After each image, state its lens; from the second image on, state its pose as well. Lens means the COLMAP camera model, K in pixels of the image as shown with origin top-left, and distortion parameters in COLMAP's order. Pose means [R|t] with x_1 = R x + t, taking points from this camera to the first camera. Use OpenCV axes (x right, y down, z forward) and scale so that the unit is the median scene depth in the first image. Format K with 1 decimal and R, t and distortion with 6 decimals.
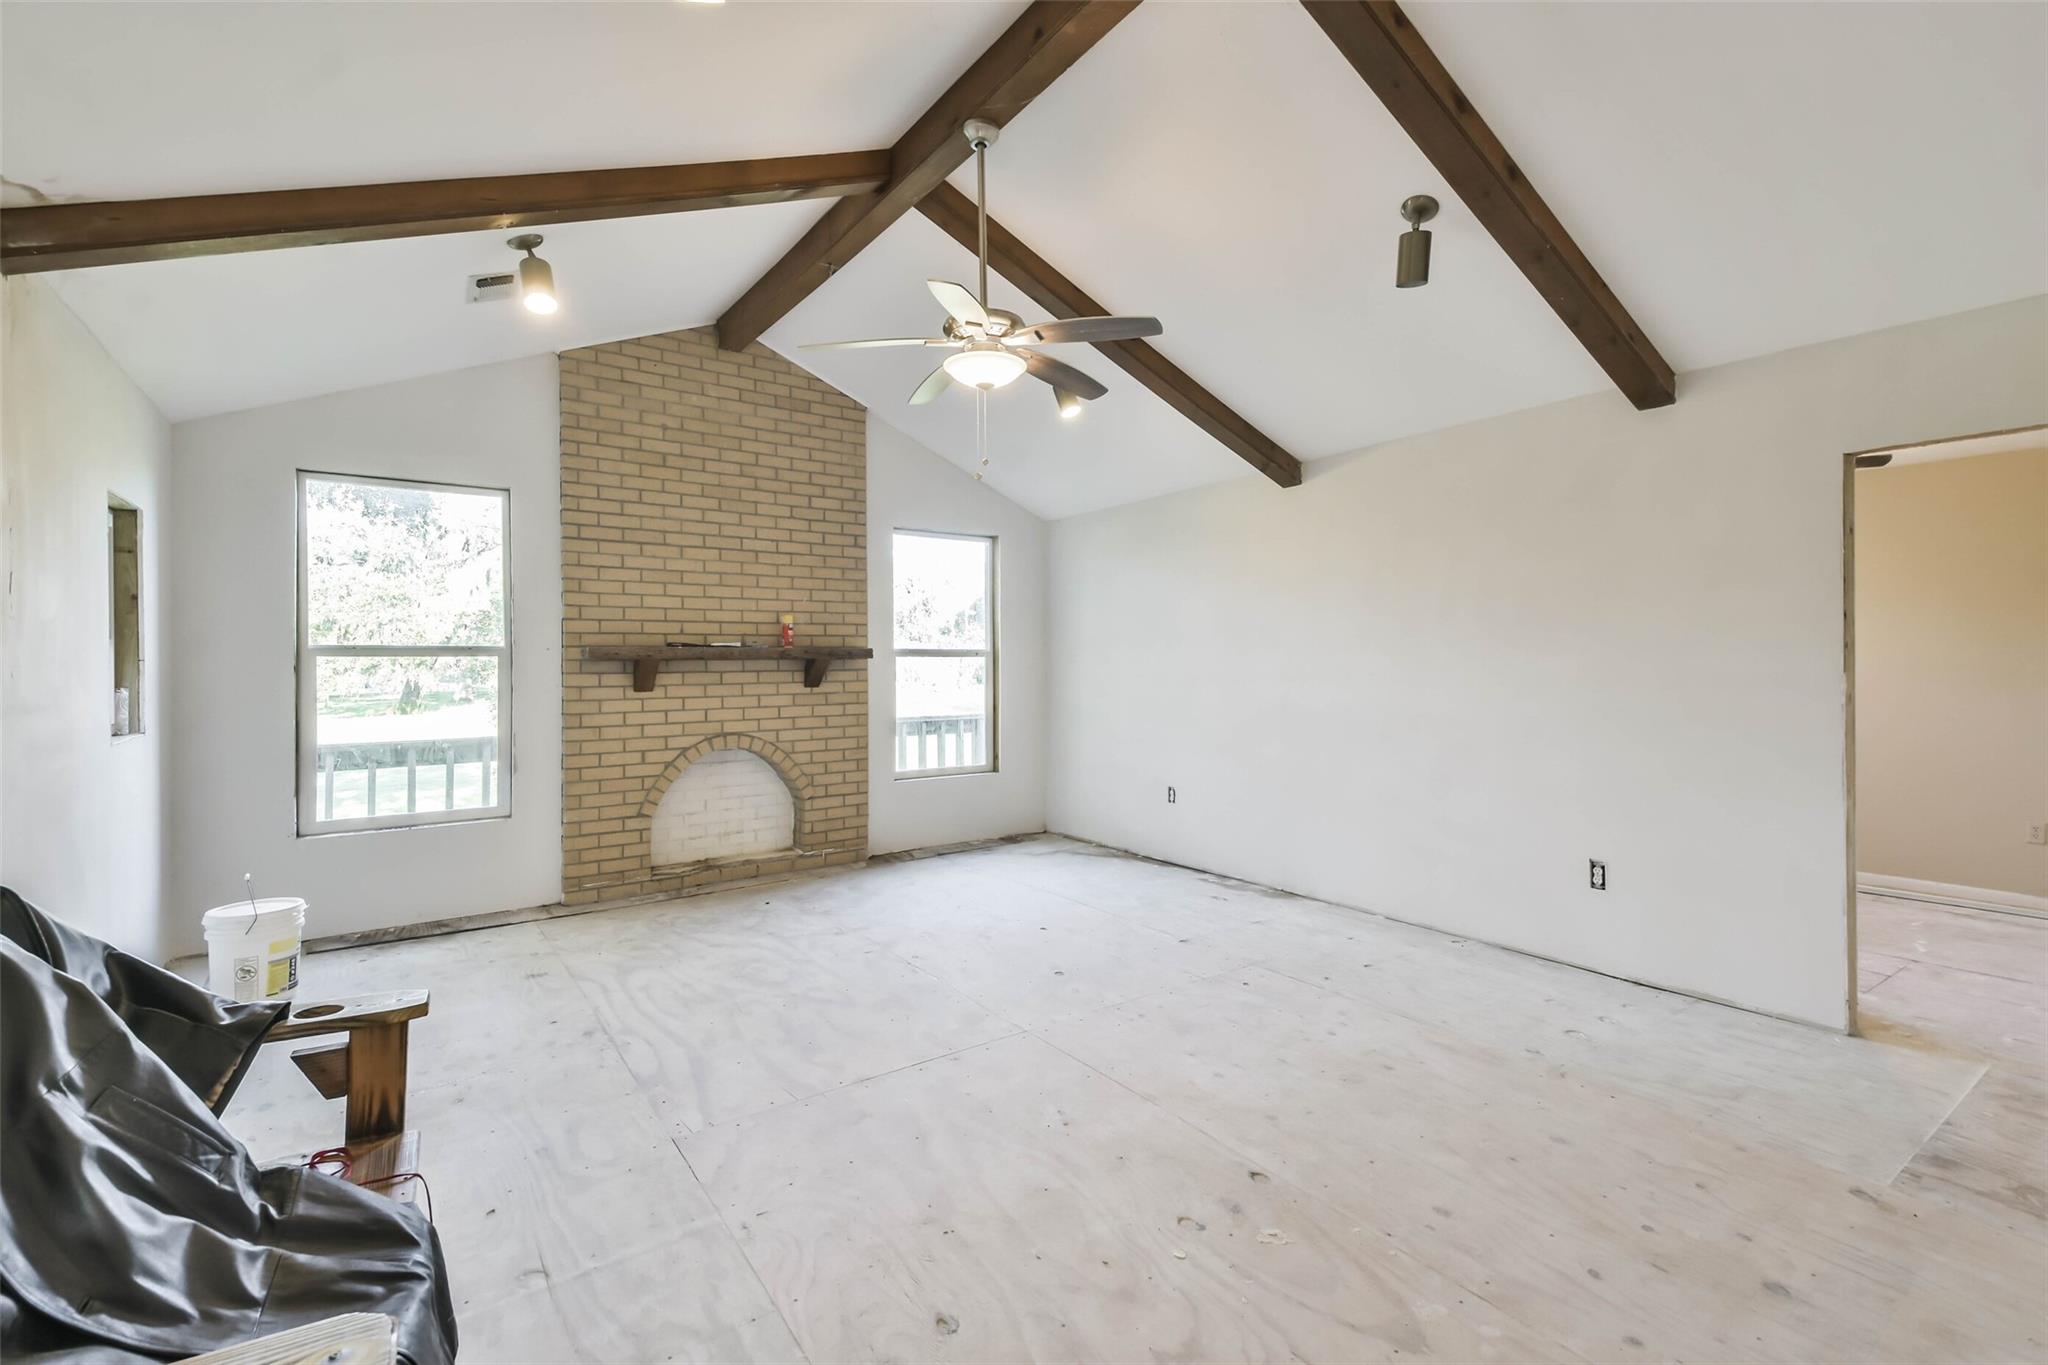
lens RADIAL K [[905.9, 0, 1023.7], [0, 905.9, 673.4], [0, 0, 1]] dist [0.019425, -0.002655]
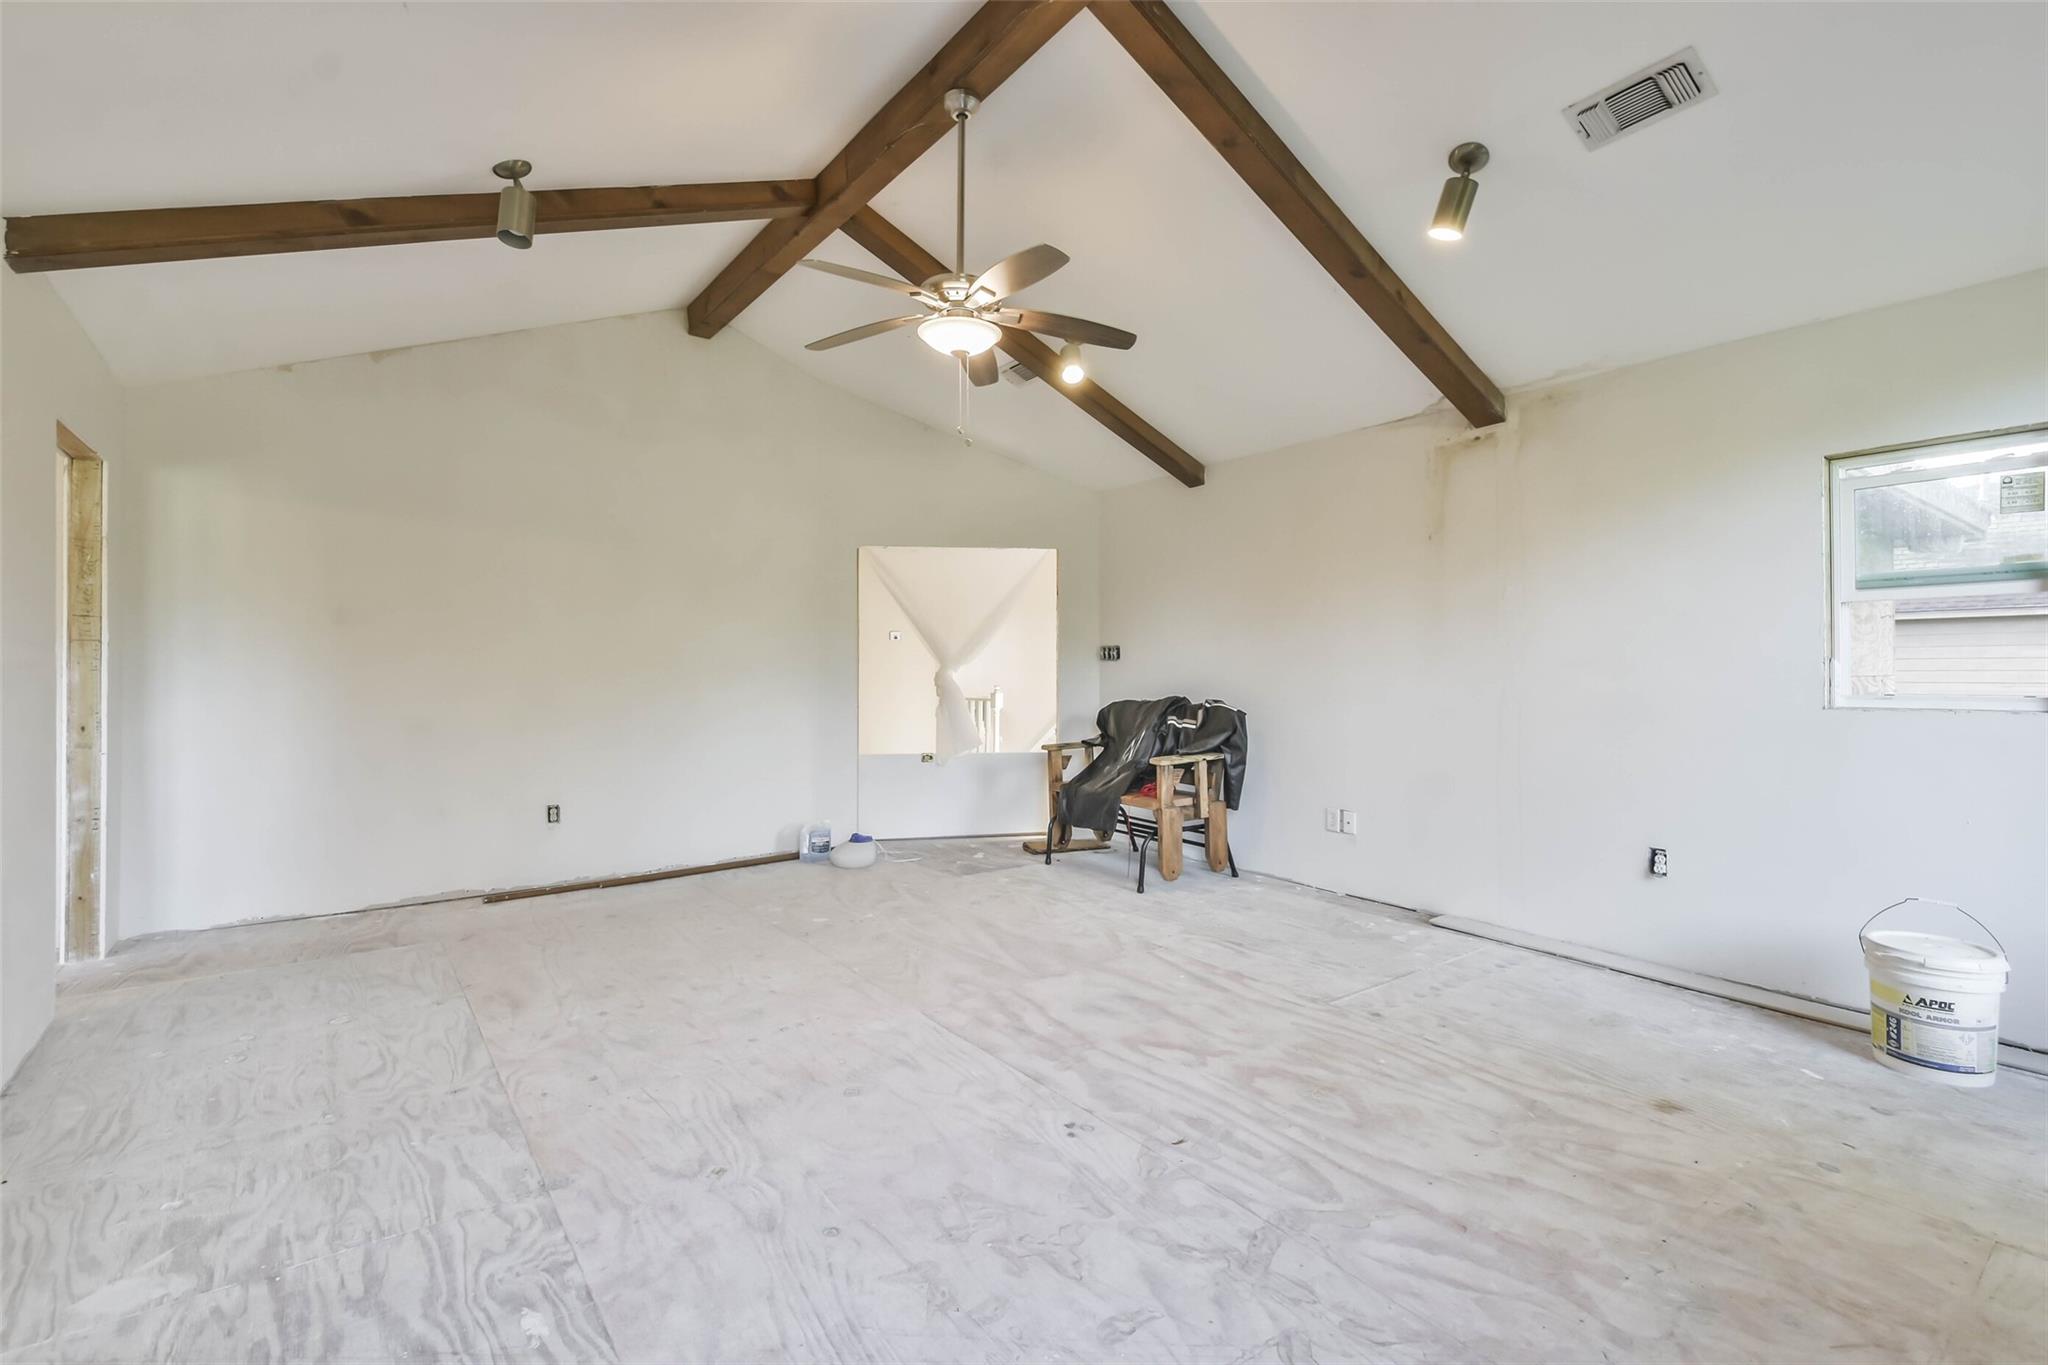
lens RADIAL K [[905.9, 0, 1023.1], [0, 905.9, 671.8], [0, 0, 1]] dist [0.019425, -0.002655]
pose [[-0.999550, 0.004097, -0.029711, -0.069518], [0.003767, 0.999930, 0.011183, 0.019763], [0.029755, 0.011066, -0.999496, 1.703737]]
